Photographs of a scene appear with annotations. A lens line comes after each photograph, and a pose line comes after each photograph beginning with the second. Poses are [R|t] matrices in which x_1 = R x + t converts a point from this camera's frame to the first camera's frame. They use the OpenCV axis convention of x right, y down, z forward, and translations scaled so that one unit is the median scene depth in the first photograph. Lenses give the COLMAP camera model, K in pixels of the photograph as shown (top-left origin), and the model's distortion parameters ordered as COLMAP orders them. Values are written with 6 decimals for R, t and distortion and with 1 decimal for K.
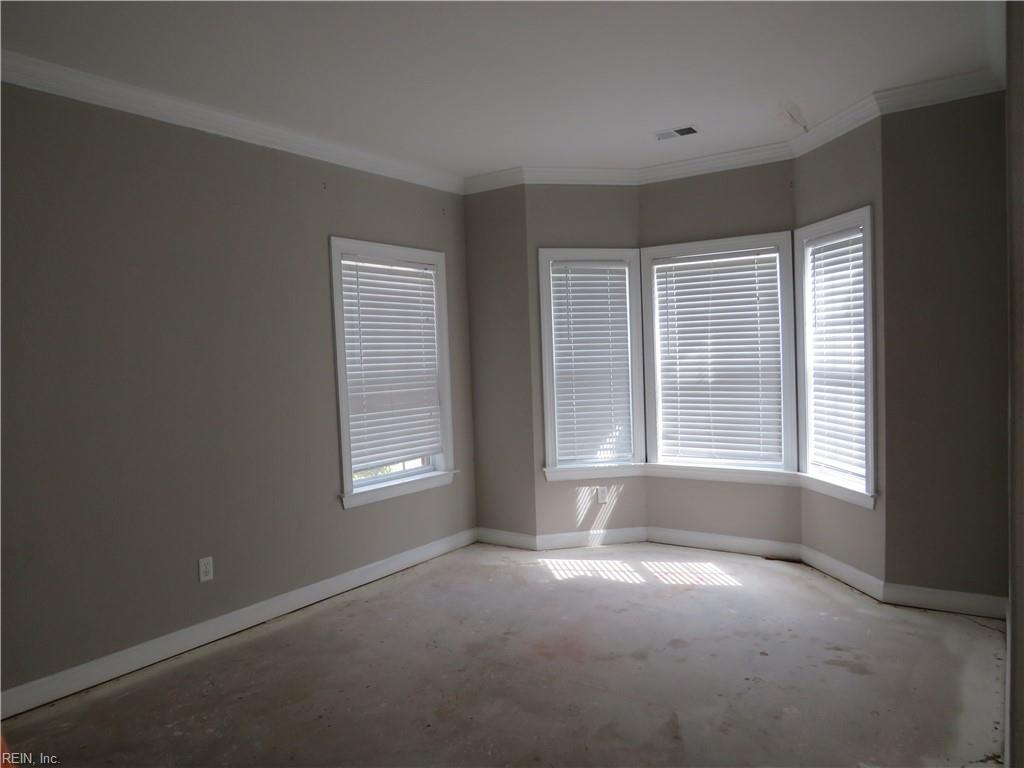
lens RADIAL K [[719.9, 0, 518.1], [0, 719.9, 385.1], [0, 0, 1]] dist [-0.031218, 0.009804]
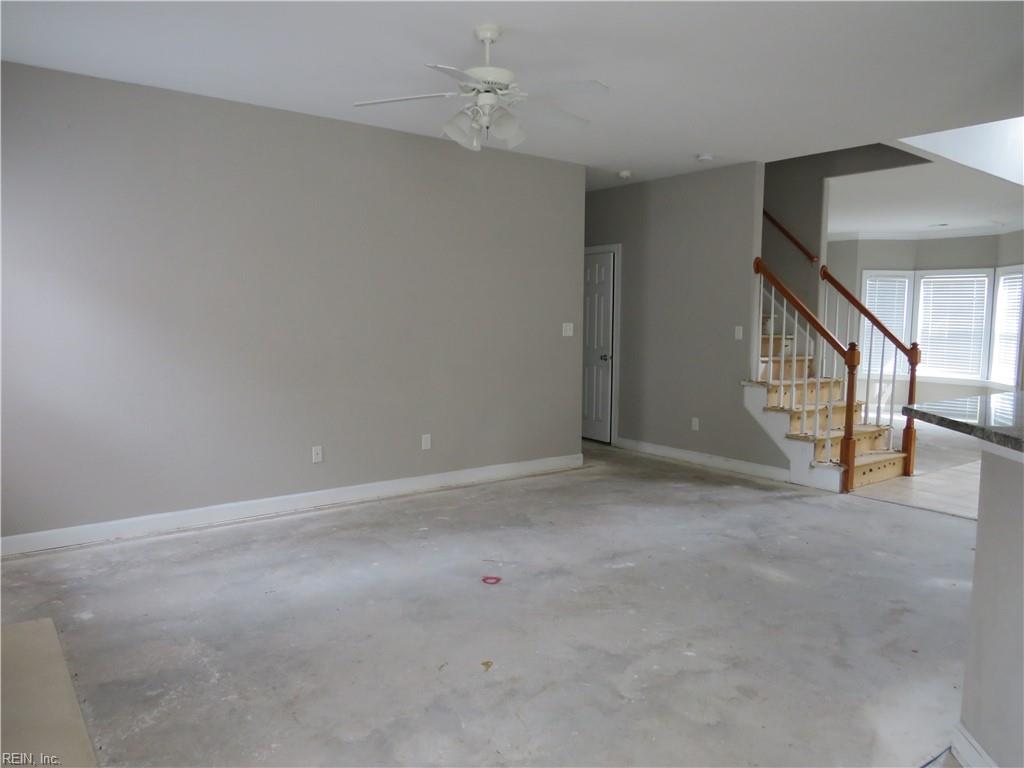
lens RADIAL K [[719.9, 0, 502.6], [0, 719.9, 380.5], [0, 0, 1]] dist [-0.031218, 0.009804]
pose [[0.945690, 0.076053, -0.316049, -0.310054], [-0.059351, 0.996300, 0.062154, 0.074664], [0.319607, -0.040021, 0.946705, -1.474614]]
